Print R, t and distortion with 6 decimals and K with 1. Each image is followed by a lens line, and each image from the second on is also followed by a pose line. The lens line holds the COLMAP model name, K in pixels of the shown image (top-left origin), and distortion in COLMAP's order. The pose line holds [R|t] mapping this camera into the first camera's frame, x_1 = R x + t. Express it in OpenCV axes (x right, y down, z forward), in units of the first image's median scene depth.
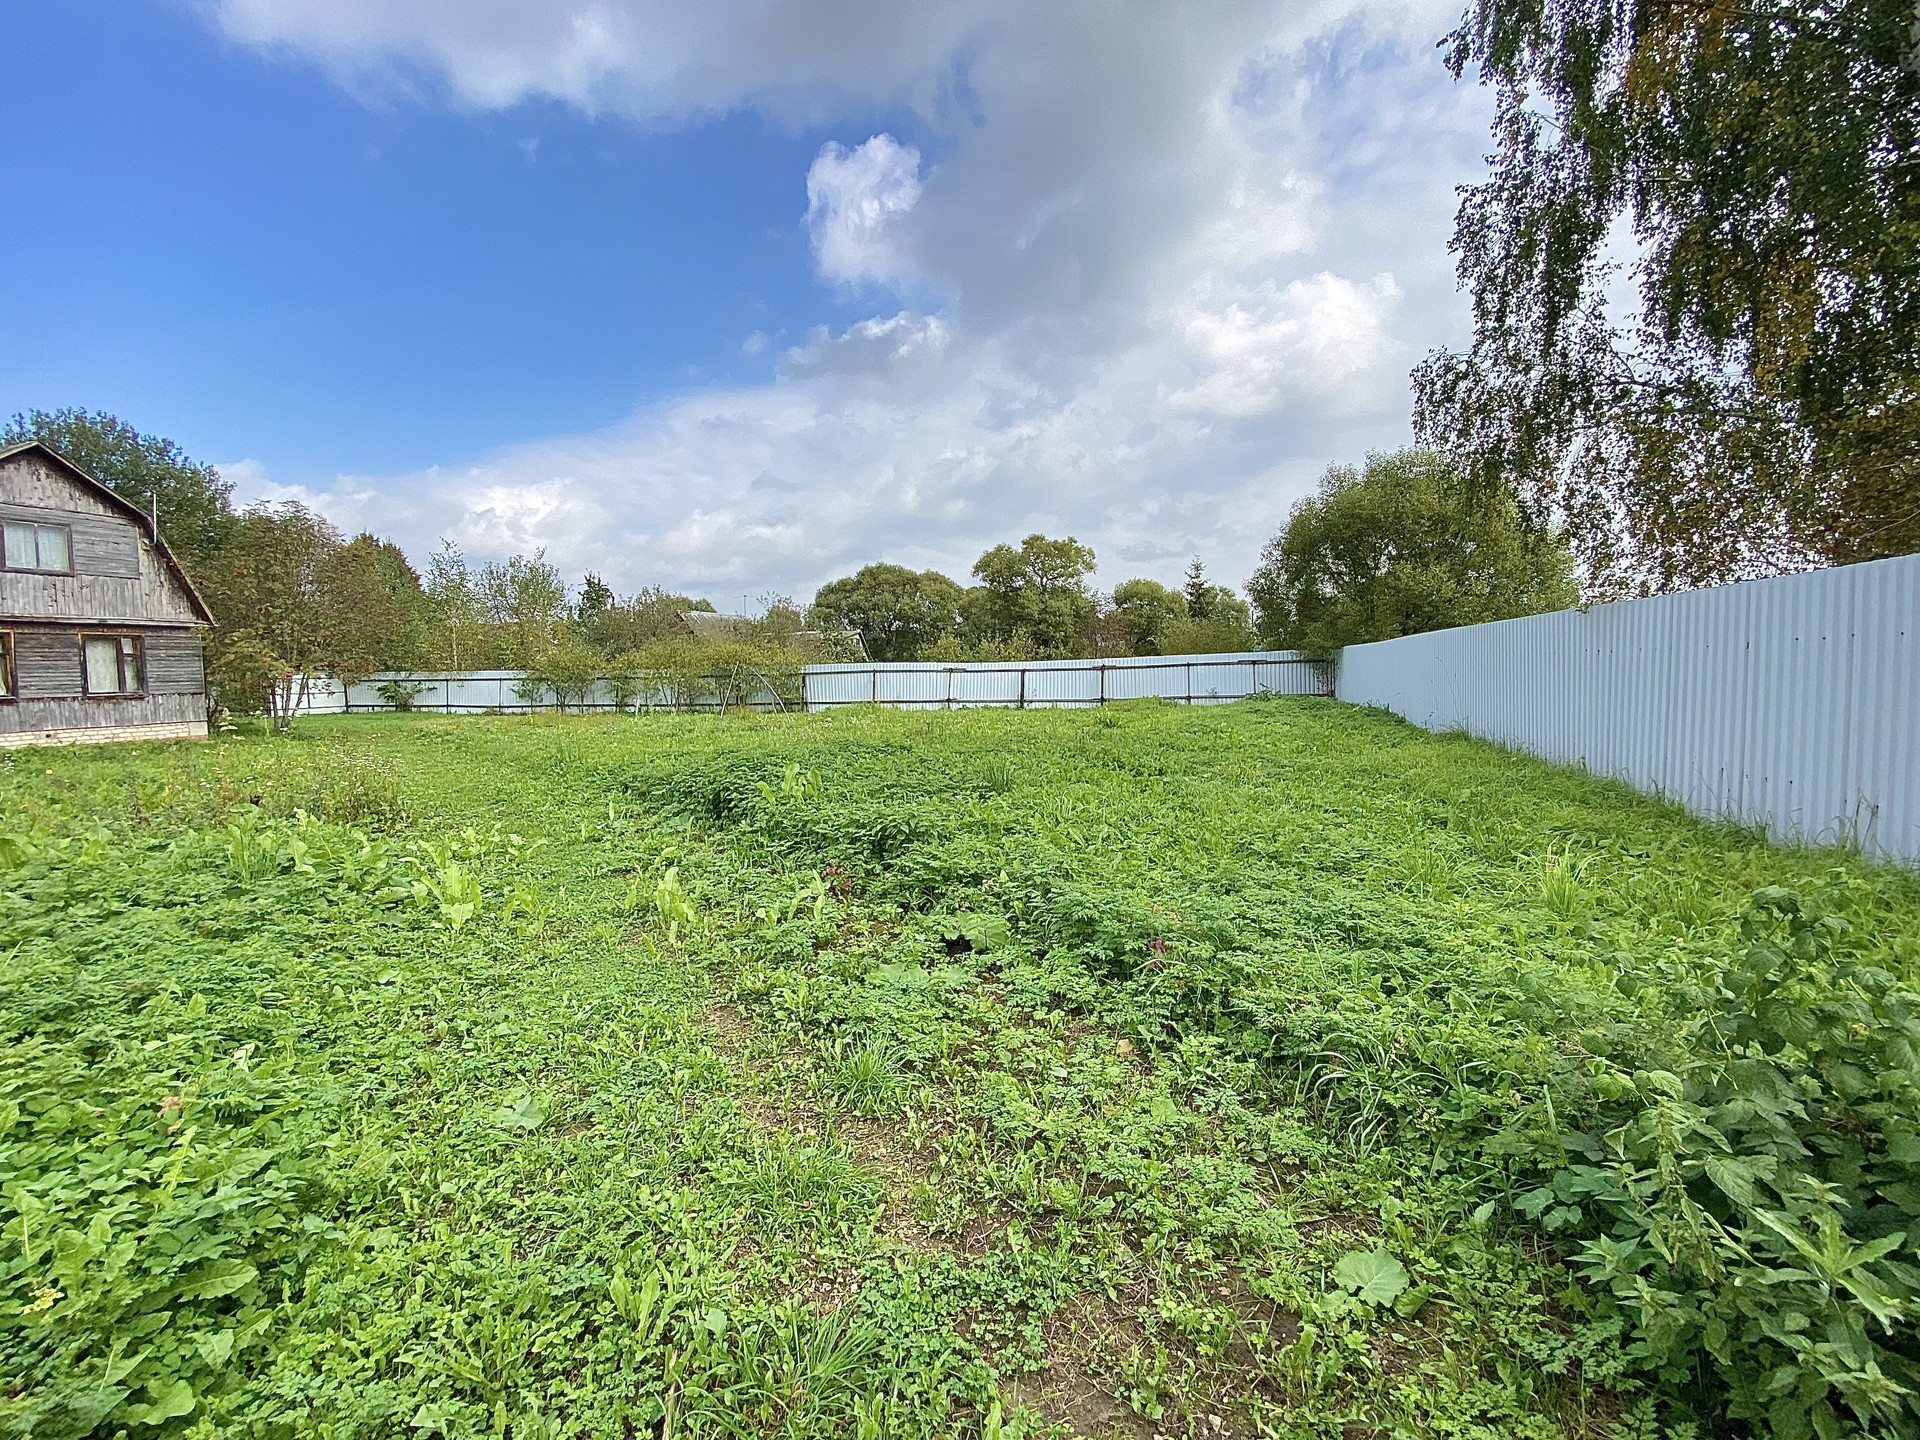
lens RADIAL K [[780.6, 0, 960.0], [0, 780.6, 720.0], [0, 0, 1]] dist [0.024168, -0.020326]
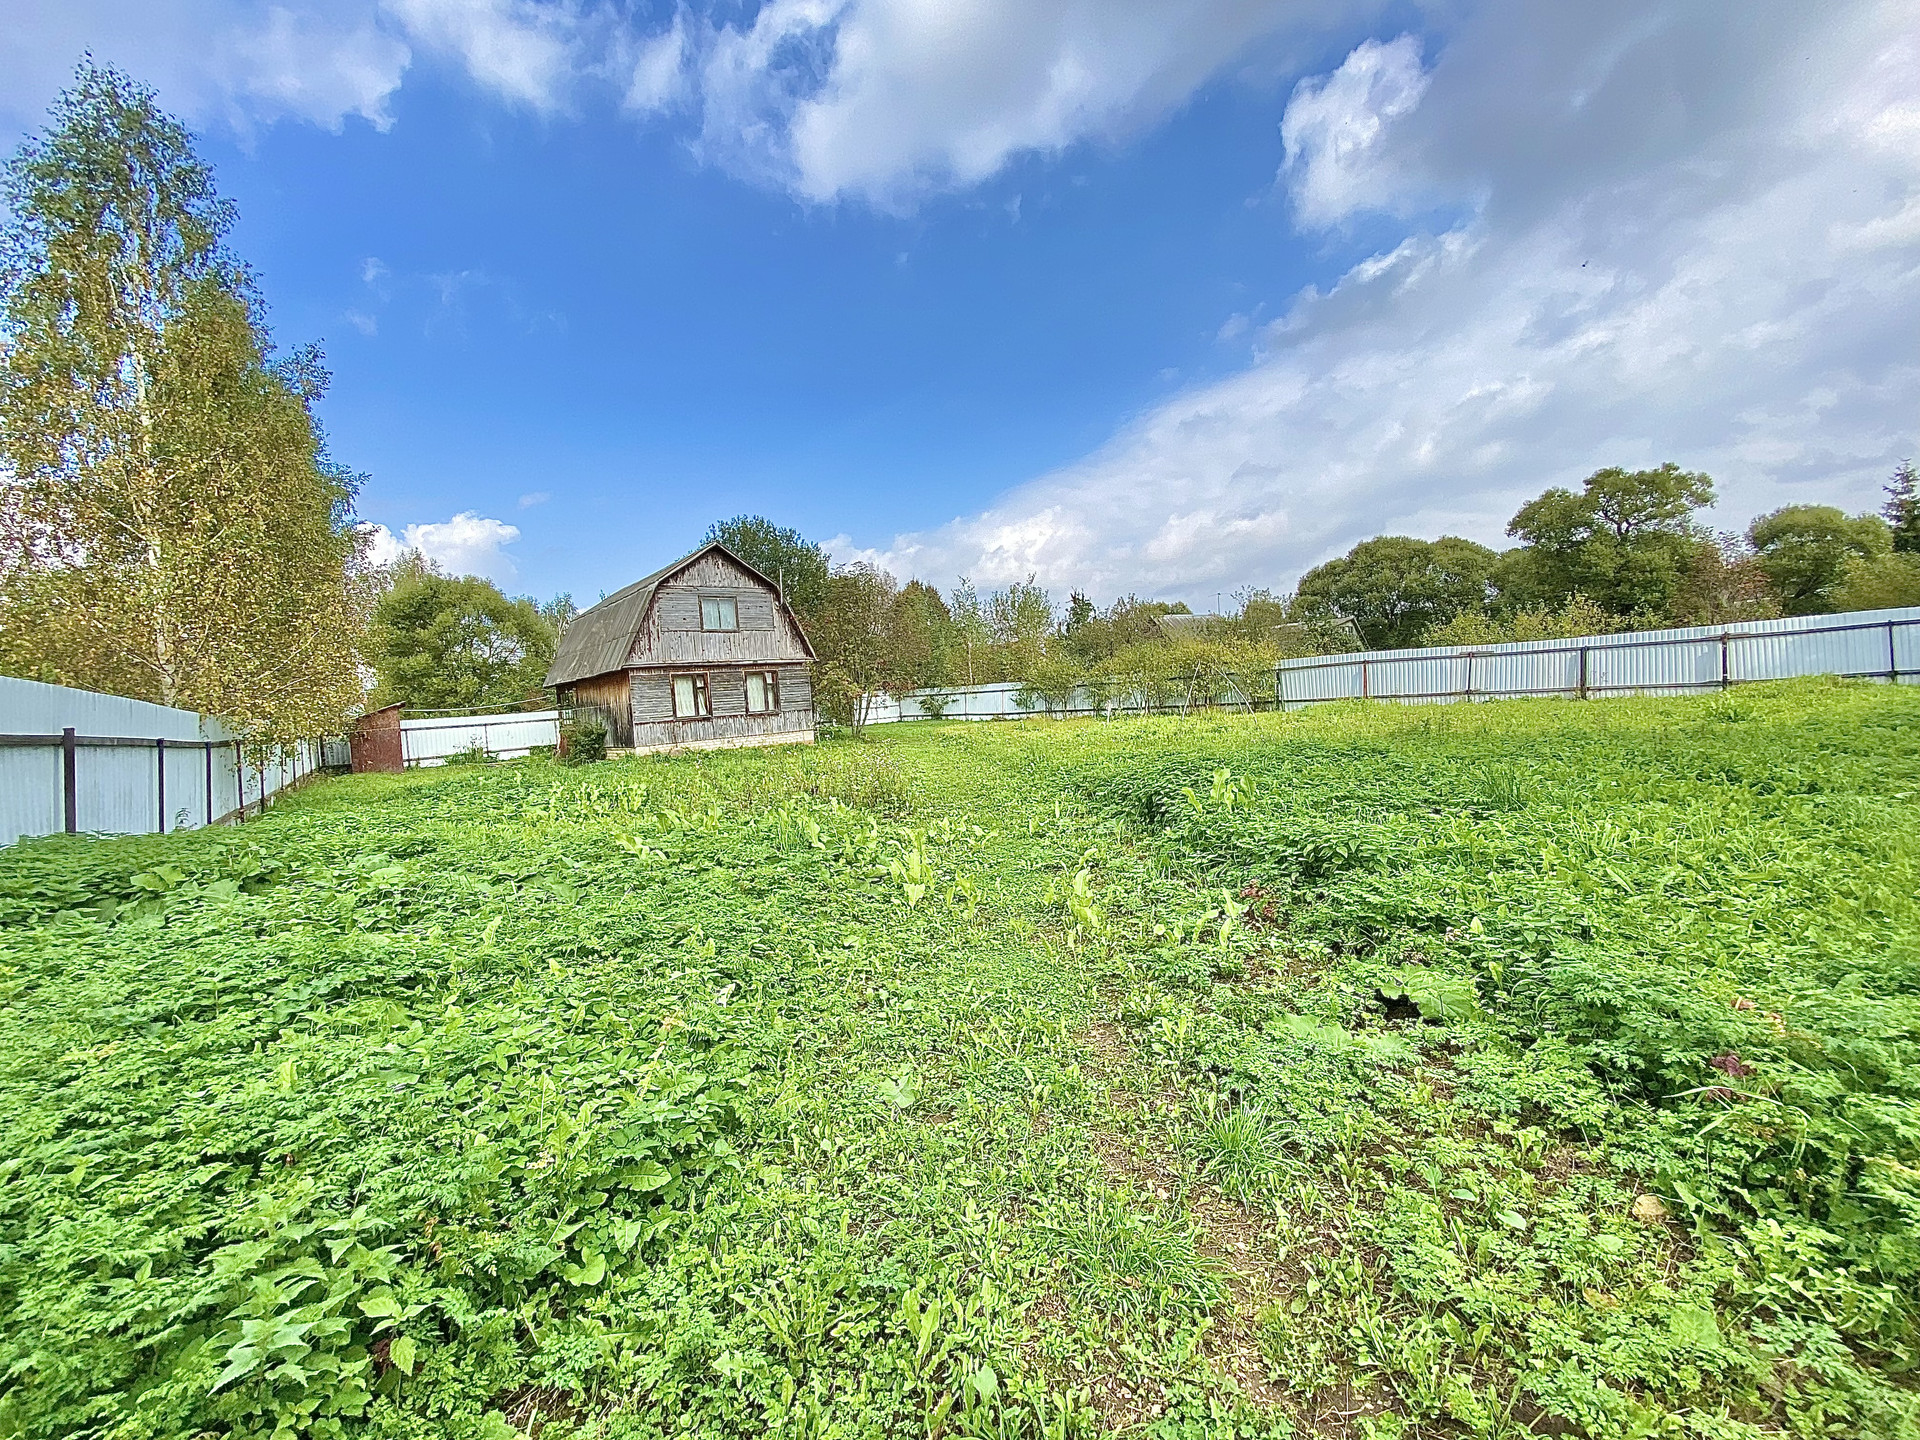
lens RADIAL K [[777.5, 0, 953.7], [0, 777.5, 730.7], [0, 0, 1]] dist [0.039246, -0.035098]
pose [[0.820085, -0.013086, -0.572092, 0.069513], [0.020268, 0.999775, 0.006185, -0.002467], [0.571882, -0.016668, 0.820166, 0.082261]]
